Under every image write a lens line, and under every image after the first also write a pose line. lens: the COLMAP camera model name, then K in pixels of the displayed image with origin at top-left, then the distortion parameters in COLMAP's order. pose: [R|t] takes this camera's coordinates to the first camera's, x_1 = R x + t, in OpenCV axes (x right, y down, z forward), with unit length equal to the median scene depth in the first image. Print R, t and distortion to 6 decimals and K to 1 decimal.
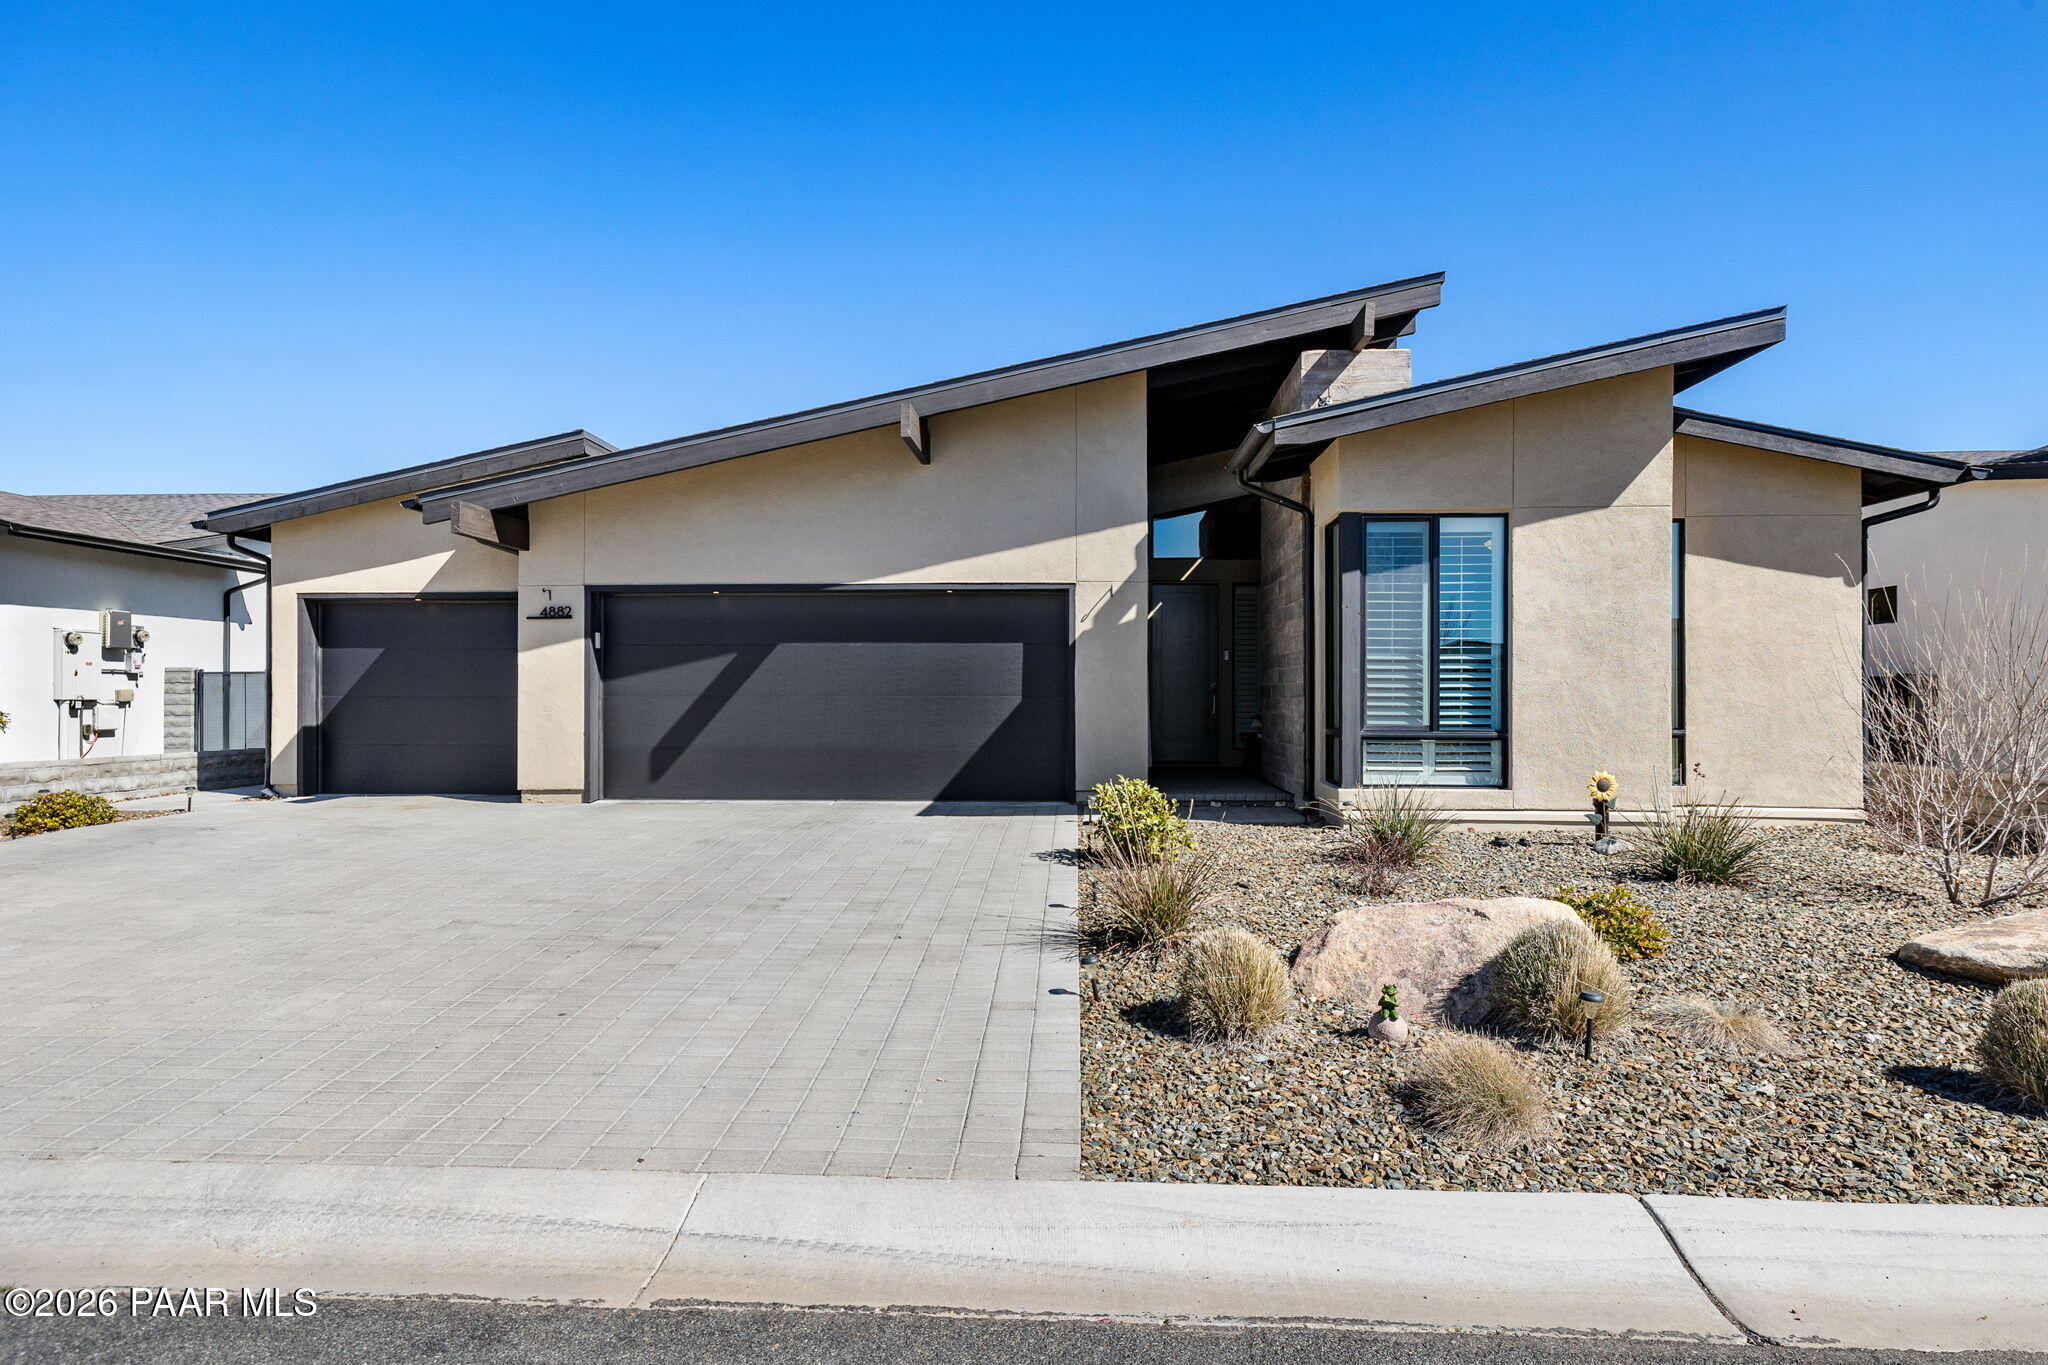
lens RADIAL K [[1125.8, 0, 1053.1], [0, 1125.8, 699.5], [0, 0, 1]] dist [0.003011, 0.001222]
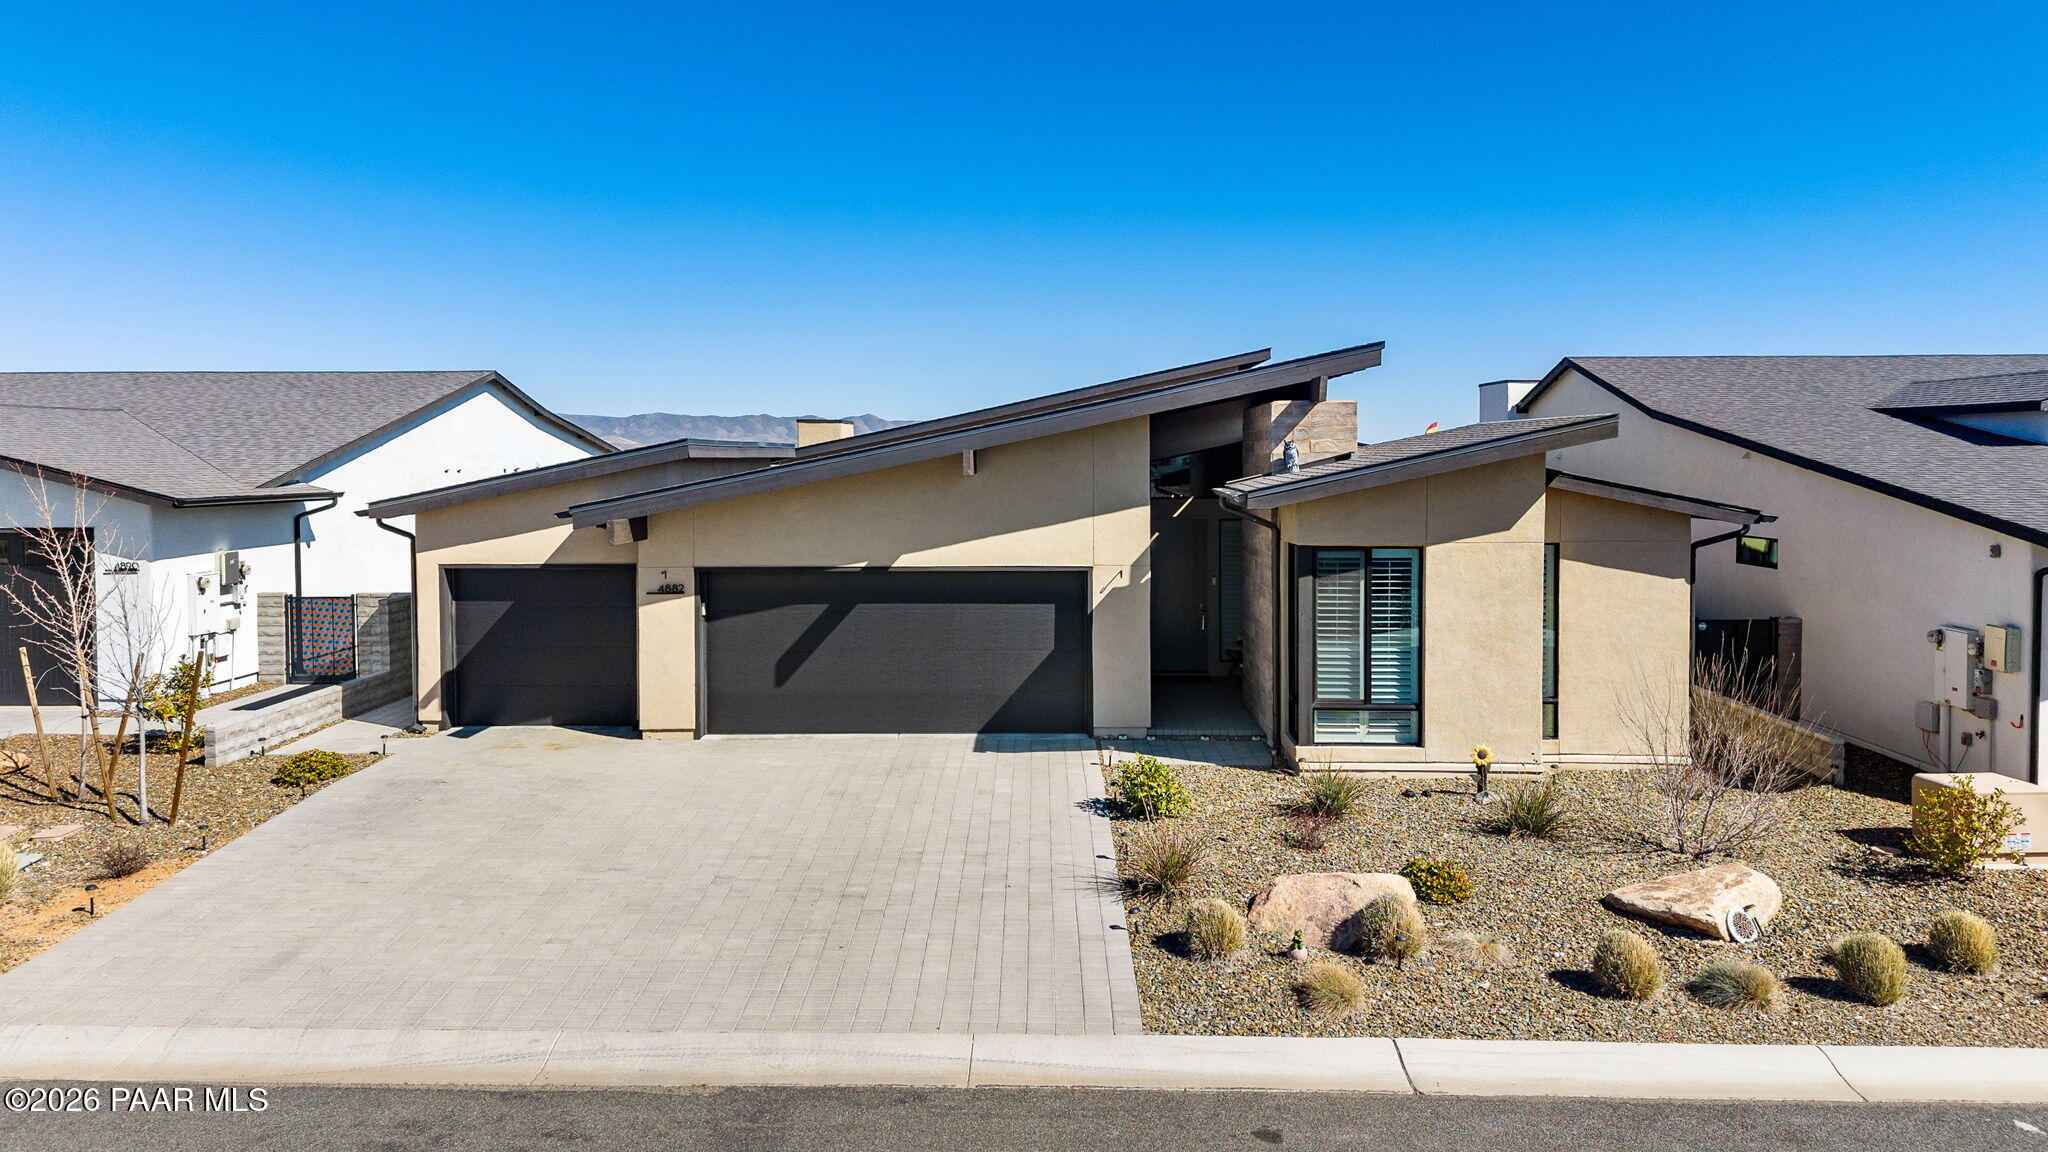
lens RADIAL K [[1366.2, 0, 1024.0], [0, 1366.2, 576.0], [0, 0, 1]] dist [0.052097, -0.061401]
pose [[0.999883, -0.010318, 0.011252, -0.115842], [0.009297, 0.996142, 0.087267, -0.352255], [-0.012109, -0.087153, 0.996121, -0.798905]]
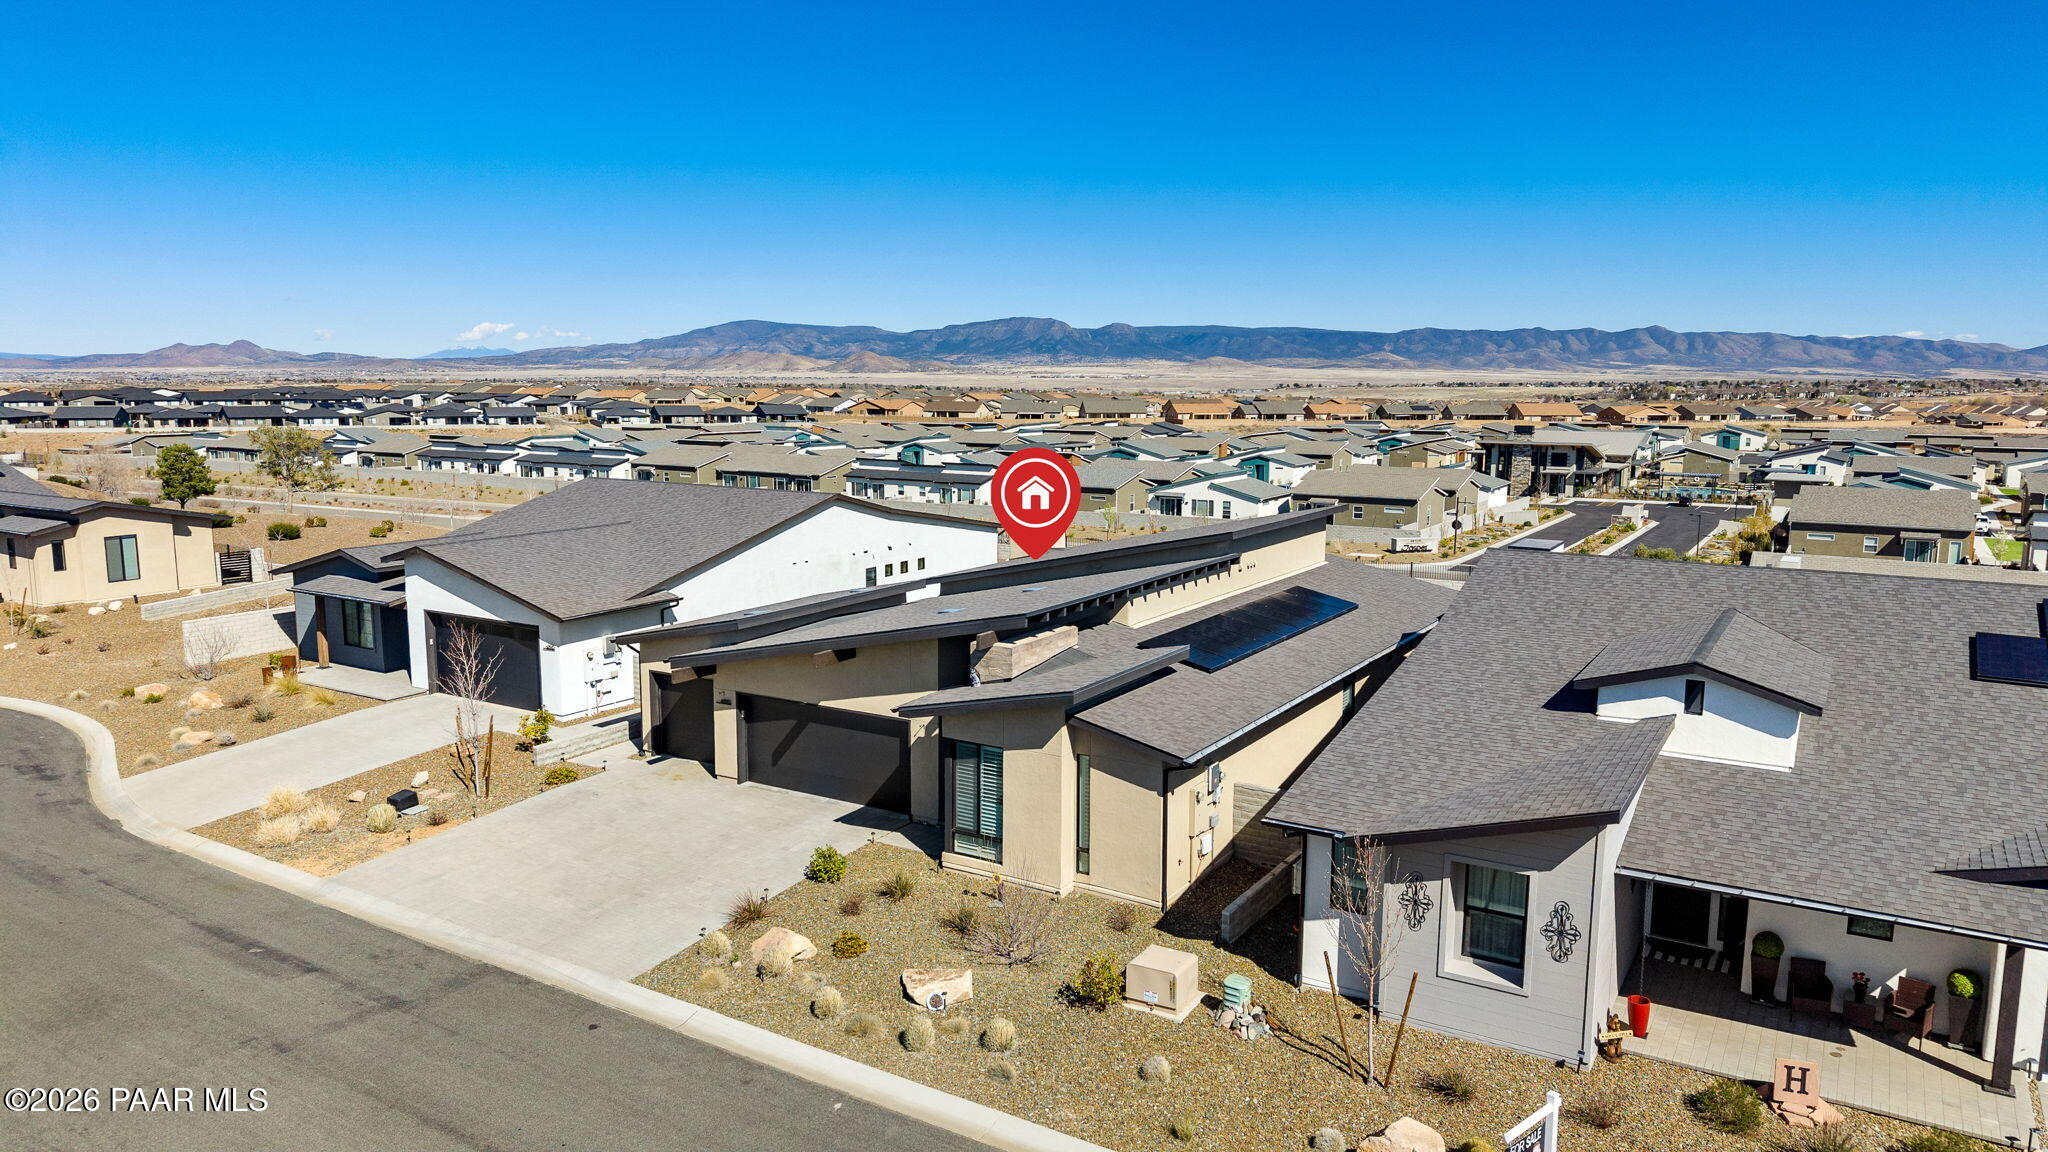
lens RADIAL K [[1366.2, 0, 1024.0], [0, 1366.2, 576.0], [0, 0, 1]] dist [0.052097, -0.061401]
pose [[0.867091, 0.067847, -0.493508, 2.333510], [0.005107, 0.989419, 0.144996, -1.183379], [0.498123, -0.128245, 0.857570, -1.684349]]
